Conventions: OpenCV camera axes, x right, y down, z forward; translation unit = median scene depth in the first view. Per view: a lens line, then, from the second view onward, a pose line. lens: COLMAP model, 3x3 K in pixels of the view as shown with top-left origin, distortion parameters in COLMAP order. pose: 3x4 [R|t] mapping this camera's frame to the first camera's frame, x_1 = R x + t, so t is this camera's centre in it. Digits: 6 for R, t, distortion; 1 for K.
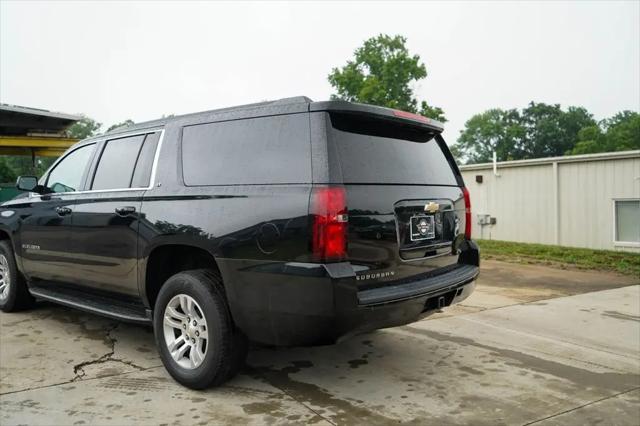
lens RADIAL K [[511.4, 0, 319.1], [0, 511.4, 211.2], [0, 0, 1]] dist [-0.007812, 0.021040]
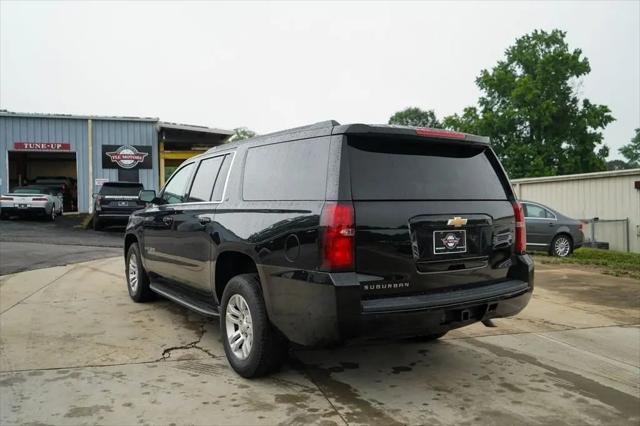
lens RADIAL K [[511.4, 0, 324.0], [0, 511.4, 212.5], [0, 0, 1]] dist [-0.007812, 0.021040]
pose [[0.959338, 0.008212, -0.282139, 0.200087], [-0.010883, 0.999910, -0.007901, -0.012718], [0.282048, 0.010650, 0.959341, -0.046291]]
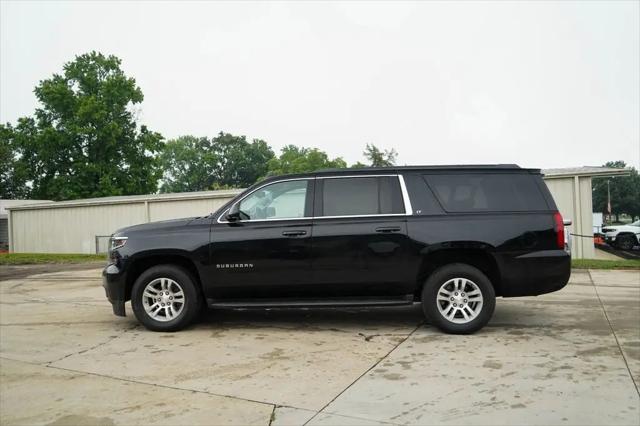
lens RADIAL K [[511.4, 0, 317.0], [0, 511.4, 208.9], [0, 0, 1]] dist [-0.007812, 0.021040]
pose [[0.828018, -0.006958, 0.560658, -0.692461], [0.035533, 0.998564, -0.040086, -0.005122], [-0.559575, 0.053114, 0.827076, -0.055445]]
